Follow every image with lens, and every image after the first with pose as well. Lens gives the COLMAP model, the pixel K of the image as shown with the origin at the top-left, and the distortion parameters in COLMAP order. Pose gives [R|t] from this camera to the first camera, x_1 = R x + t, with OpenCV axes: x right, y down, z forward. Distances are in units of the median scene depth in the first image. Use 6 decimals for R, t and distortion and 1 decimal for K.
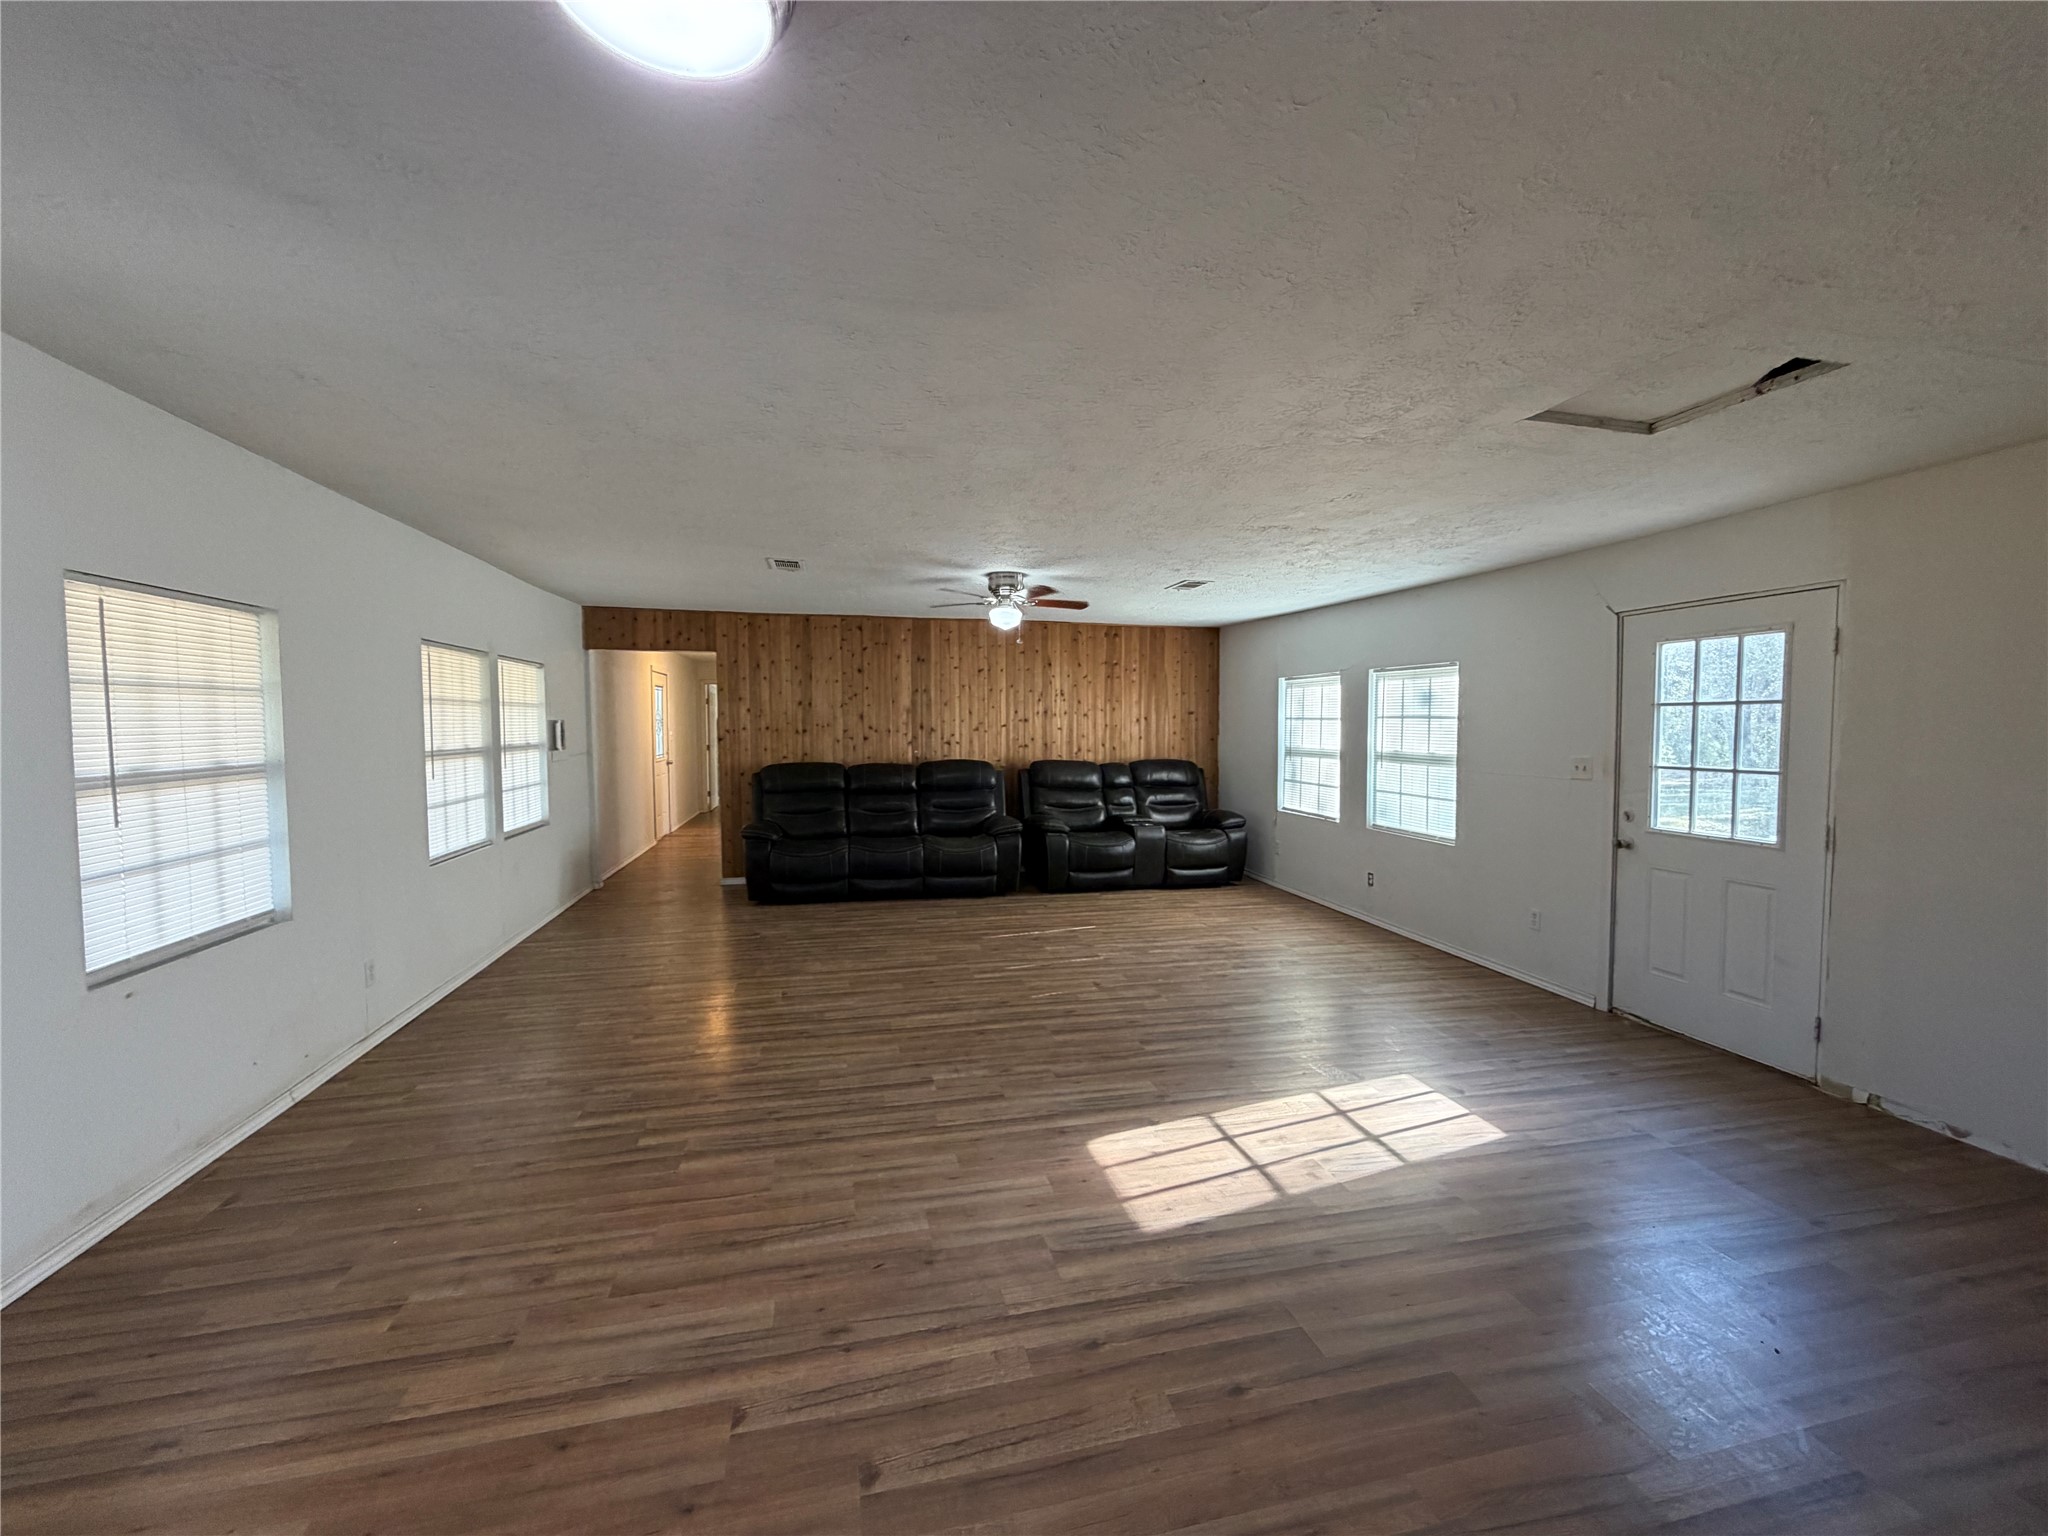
lens RADIAL K [[816.9, 0, 1021.2], [0, 816.9, 769.1], [0, 0, 1]] dist [0.000839, 0.000041]
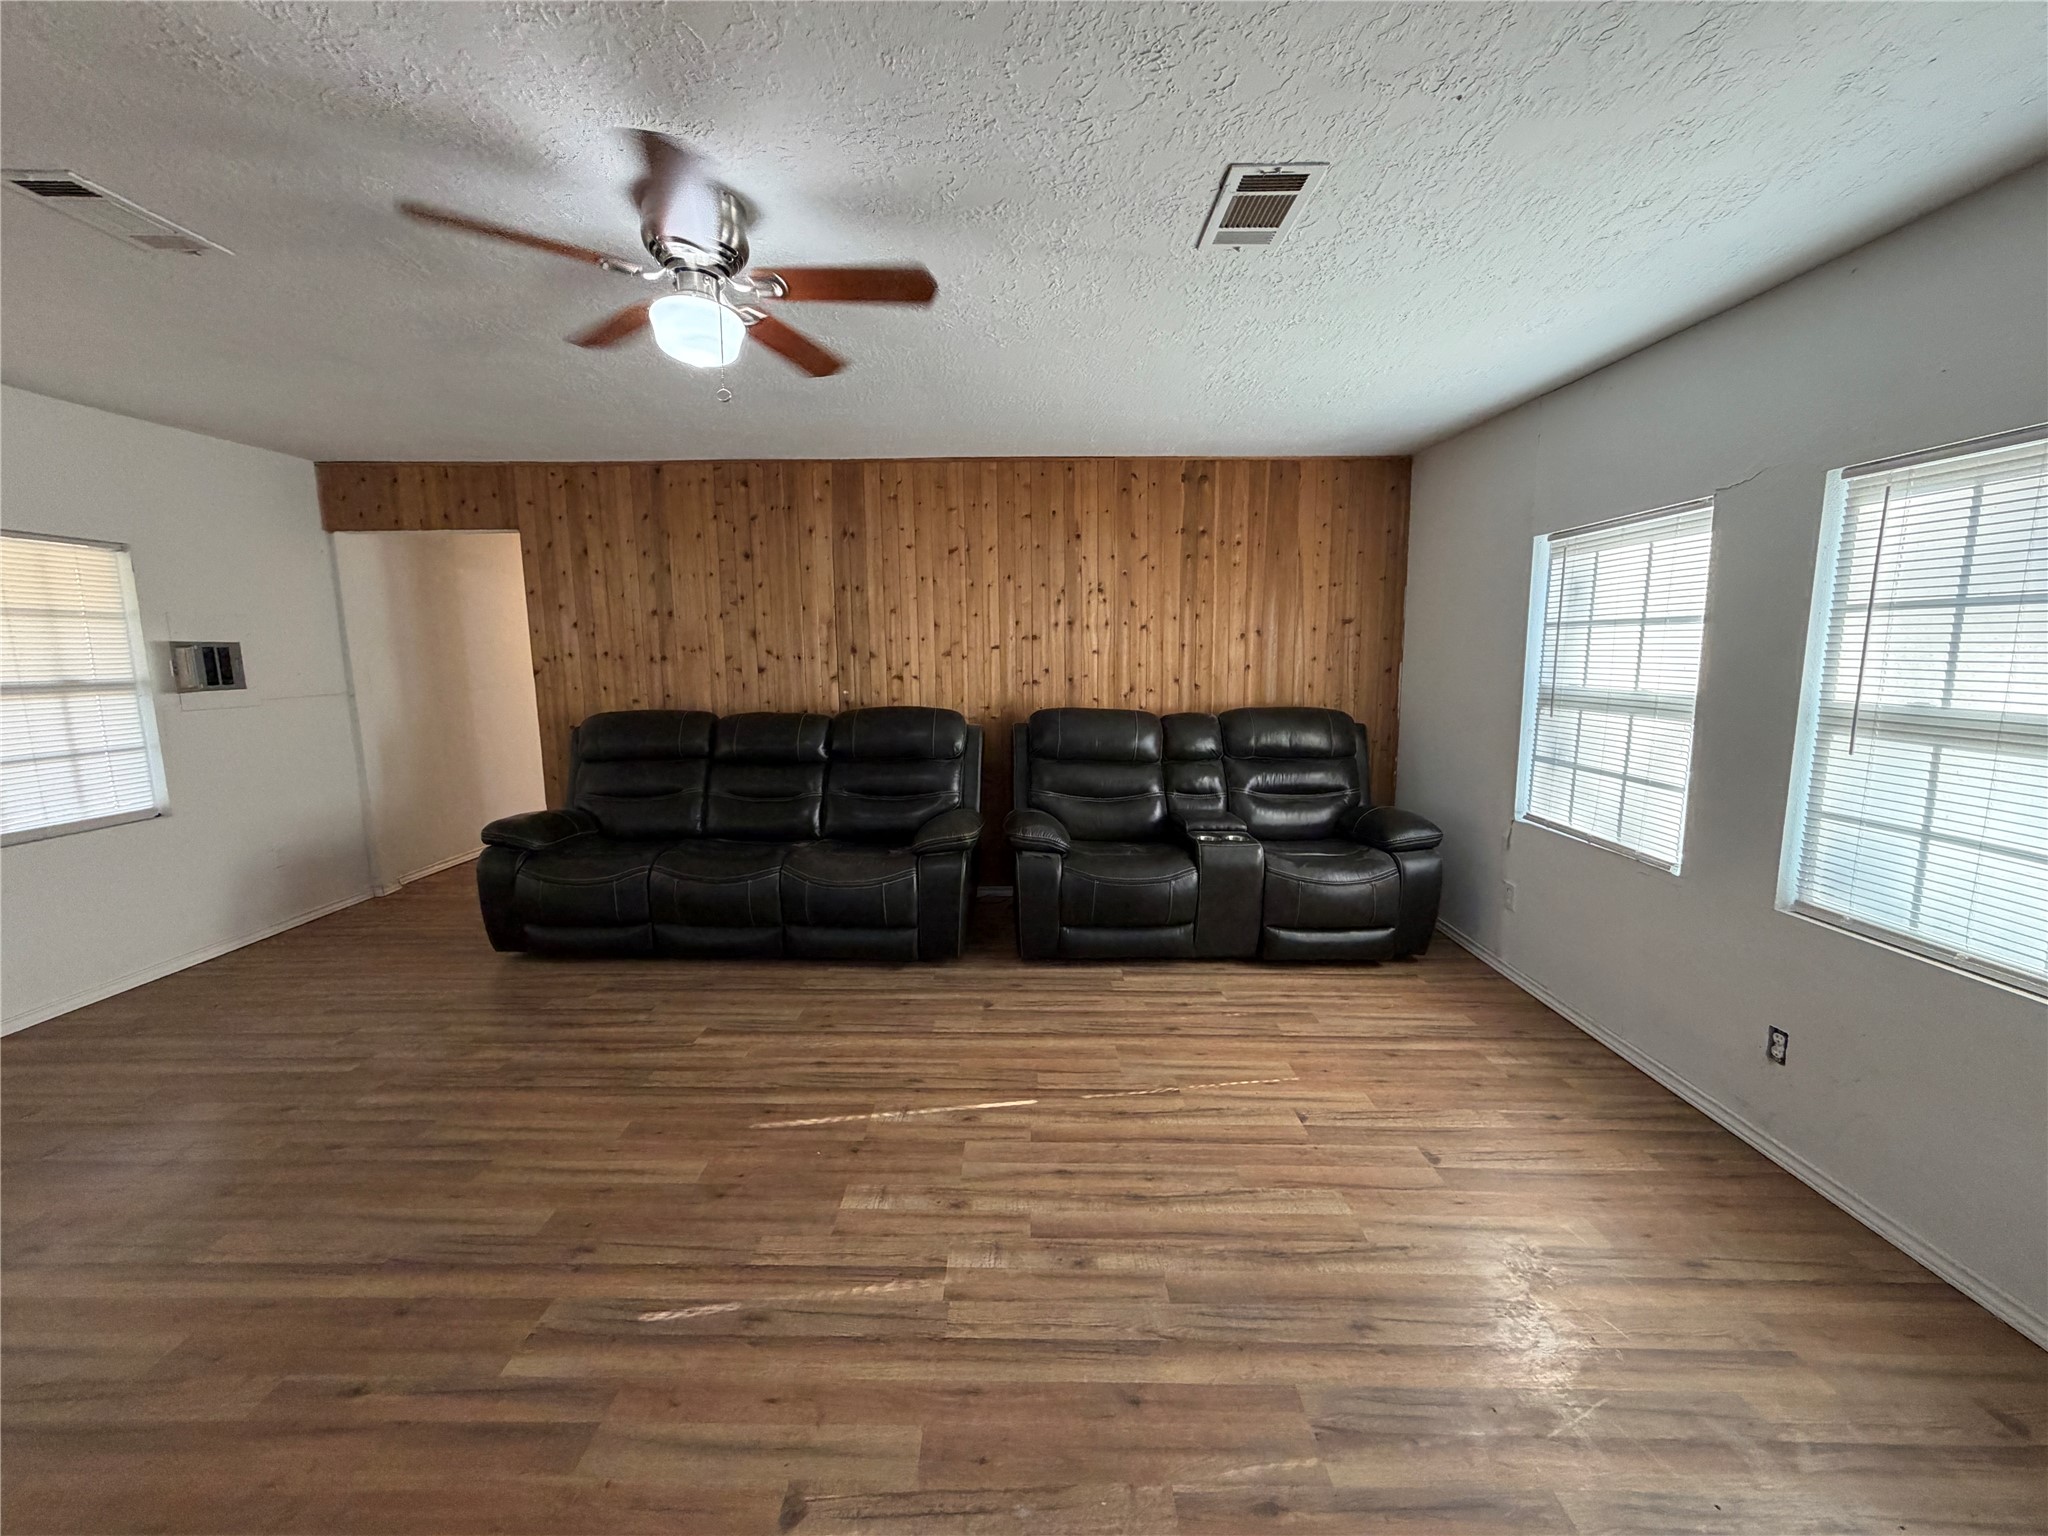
lens RADIAL K [[816.9, 0, 1021.2], [0, 816.9, 769.1], [0, 0, 1]] dist [0.000839, 0.000041]
pose [[0.970738, 0.026816, -0.238638, 0.144532], [-0.006210, 0.996216, 0.086685, -0.018472], [0.240059, -0.082667, 0.967232, 0.462972]]
